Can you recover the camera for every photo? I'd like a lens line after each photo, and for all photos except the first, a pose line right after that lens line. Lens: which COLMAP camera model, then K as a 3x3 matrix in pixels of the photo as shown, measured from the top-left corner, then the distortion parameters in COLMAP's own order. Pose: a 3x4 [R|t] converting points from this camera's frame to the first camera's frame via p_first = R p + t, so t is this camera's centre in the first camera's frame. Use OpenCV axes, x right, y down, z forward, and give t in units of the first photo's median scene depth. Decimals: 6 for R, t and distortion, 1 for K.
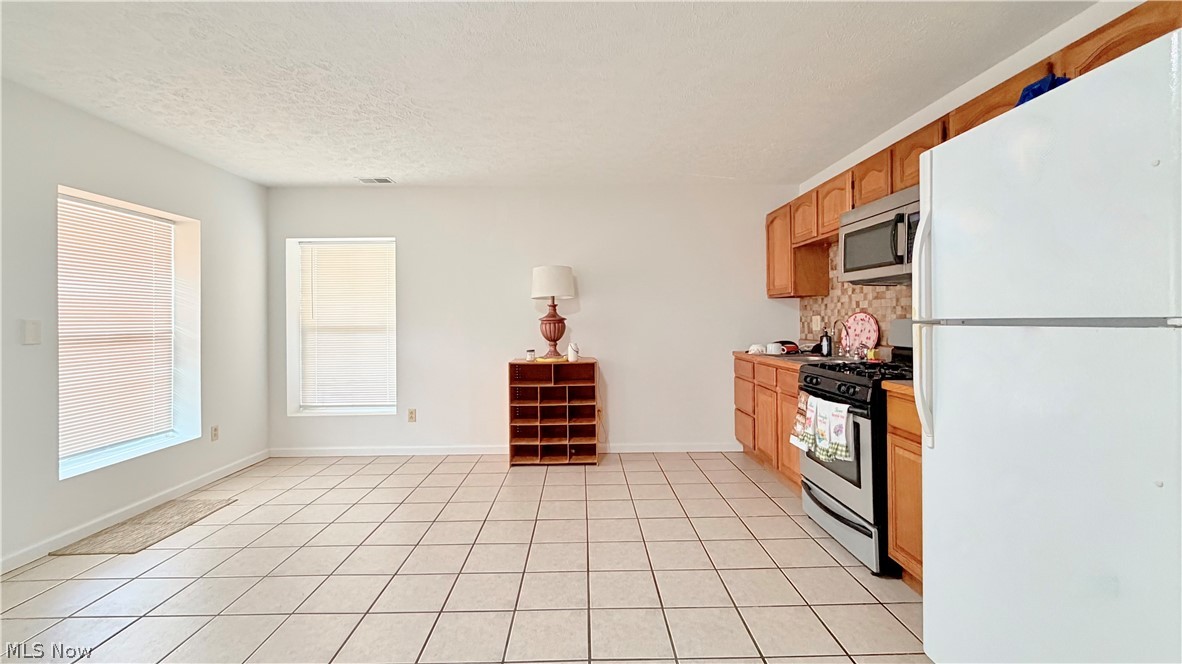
lens RADIAL K [[492.7, 0, 590.3], [0, 492.7, 315.4], [0, 0, 1]] dist [0.001234, 0.000056]
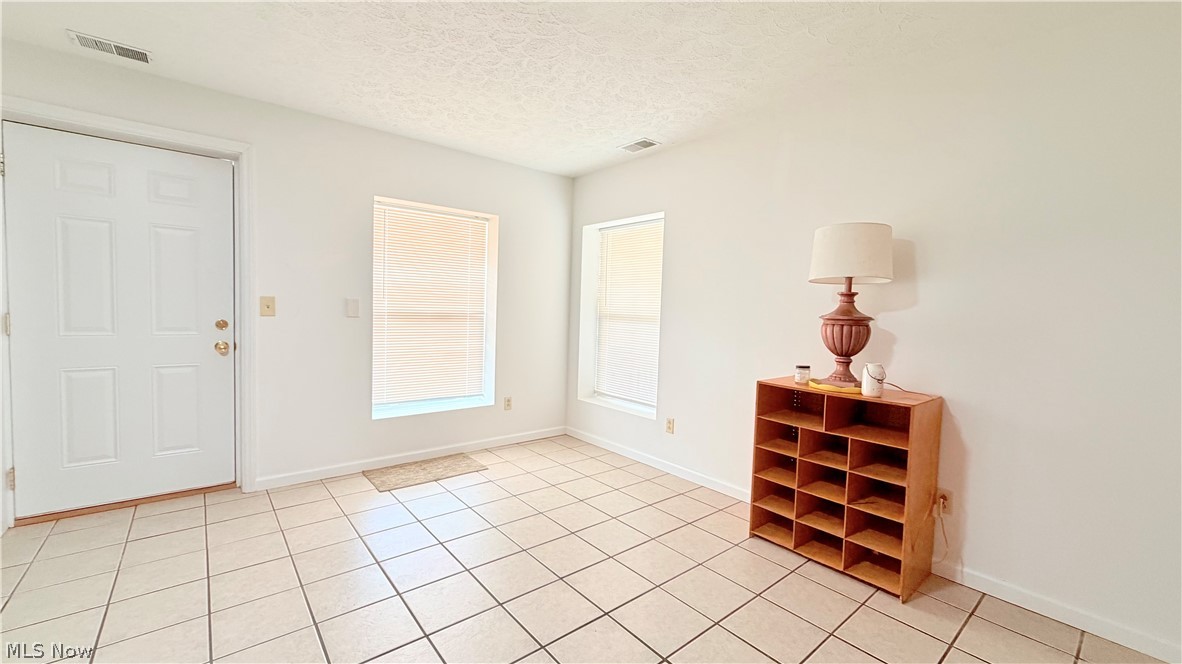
lens RADIAL K [[471.6, 0, 591.0], [0, 471.6, 332.0], [0, 0, 1]] dist [-0.001554, -0.000107]
pose [[0.623041, 0.071343, -0.778929, 0.181381], [-0.030119, 0.997281, 0.067250, -0.004580], [0.781609, -0.018439, 0.623496, 0.443093]]
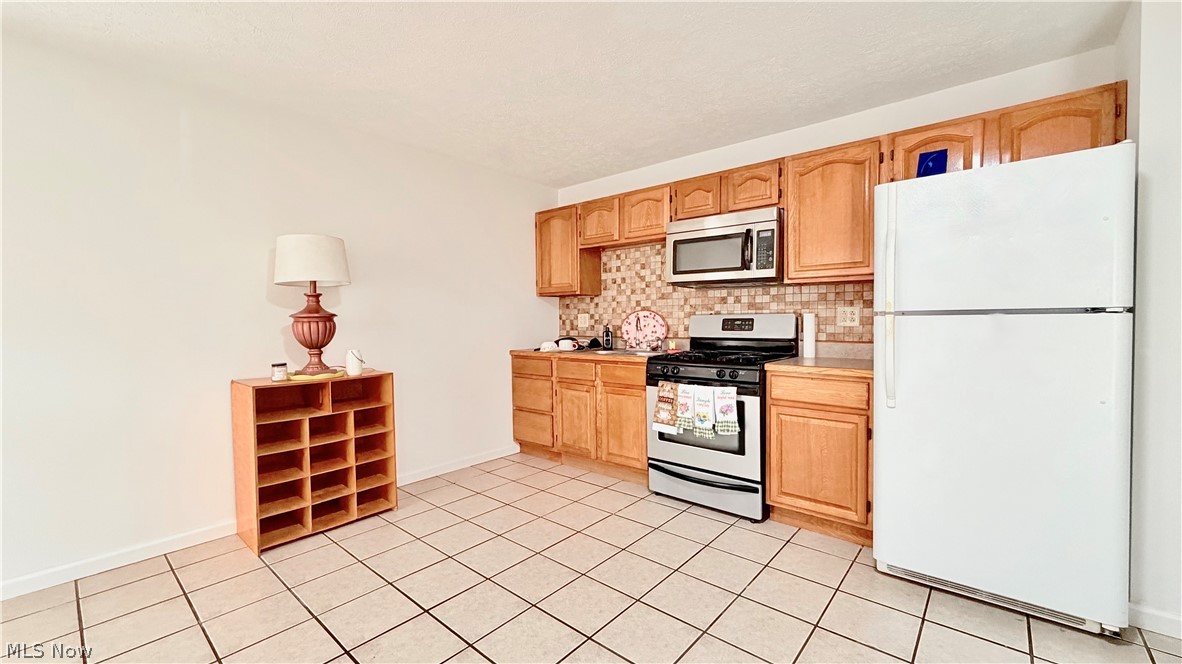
lens RADIAL K [[471.6, 0, 591.0], [0, 471.6, 332.0], [0, 0, 1]] dist [-0.001554, -0.000107]
pose [[0.669913, -0.020344, 0.742160, -0.320428], [-0.001729, 0.999579, 0.028962, 0.011419], [-0.742437, -0.020685, 0.669596, 0.304551]]
